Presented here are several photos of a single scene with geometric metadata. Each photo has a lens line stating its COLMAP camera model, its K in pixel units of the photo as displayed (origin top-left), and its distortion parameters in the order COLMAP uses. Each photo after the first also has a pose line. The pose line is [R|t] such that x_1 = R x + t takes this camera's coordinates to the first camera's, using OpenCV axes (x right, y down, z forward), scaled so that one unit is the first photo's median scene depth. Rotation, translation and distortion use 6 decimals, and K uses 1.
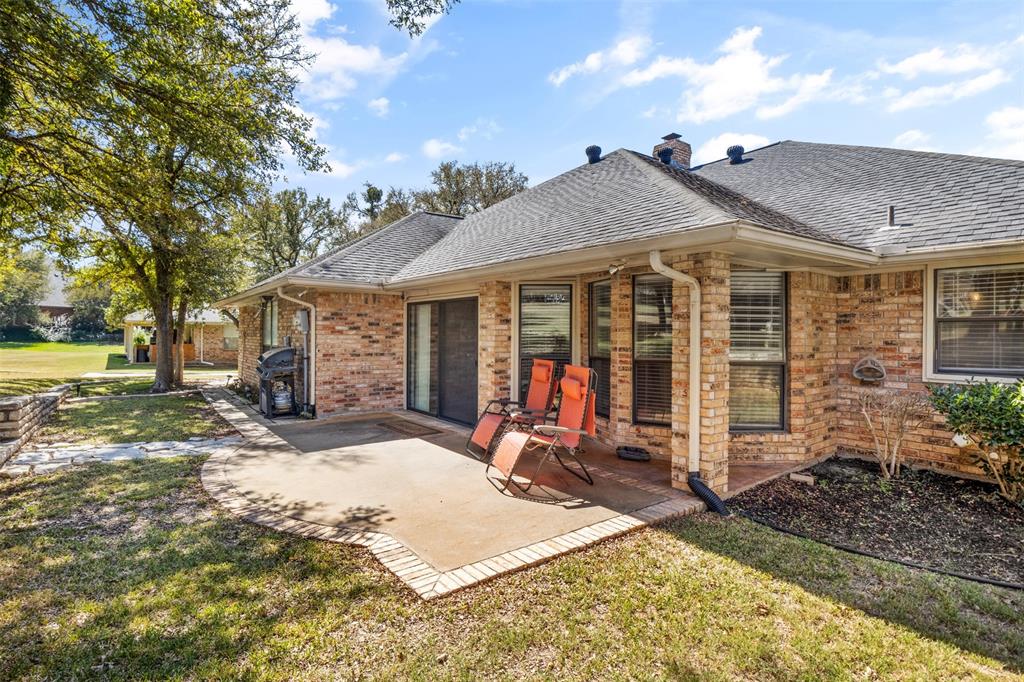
lens RADIAL K [[510.7, 0, 508.5], [0, 510.7, 335.9], [0, 0, 1]] dist [-0.007677, -0.001642]
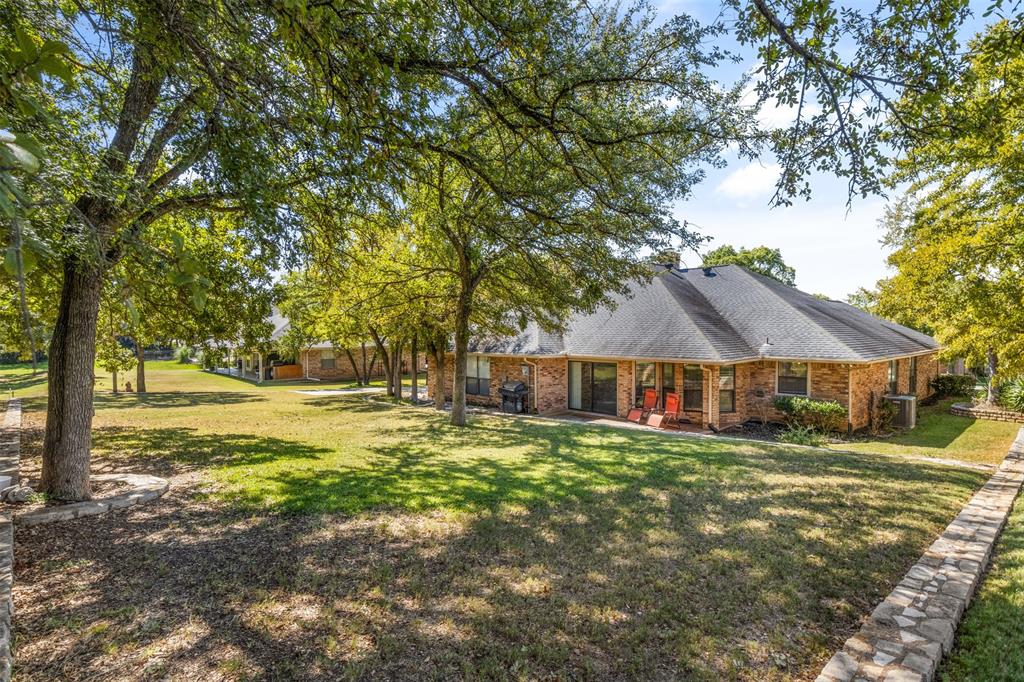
lens RADIAL K [[510.7, 0, 509.3], [0, 510.7, 348.7], [0, 0, 1]] dist [-0.007677, -0.001642]
pose [[0.995160, -0.014139, 0.097242, -1.038220], [0.011472, 0.999544, 0.027926, -0.280912], [-0.097592, -0.026675, 0.994869, -1.811993]]
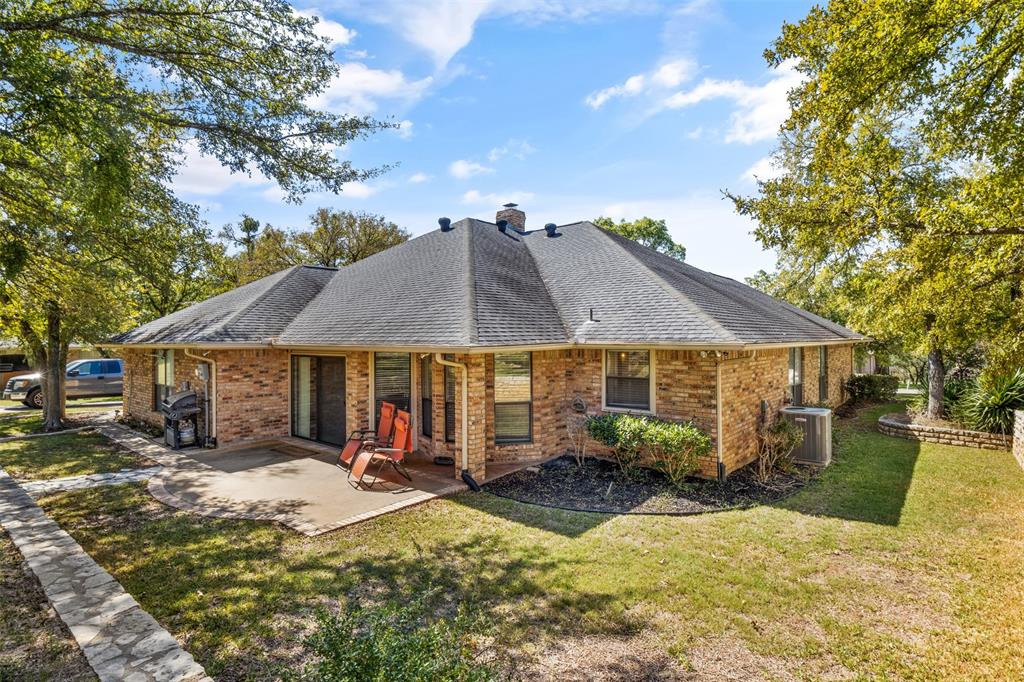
lens RADIAL K [[510.7, 0, 511.7], [0, 510.7, 338.5], [0, 0, 1]] dist [-0.007677, -0.001642]
pose [[0.974024, -0.010040, 0.226222, 0.088414], [0.011472, 0.999922, -0.005016, -0.144456], [-0.226154, 0.007481, 0.974063, -0.619528]]
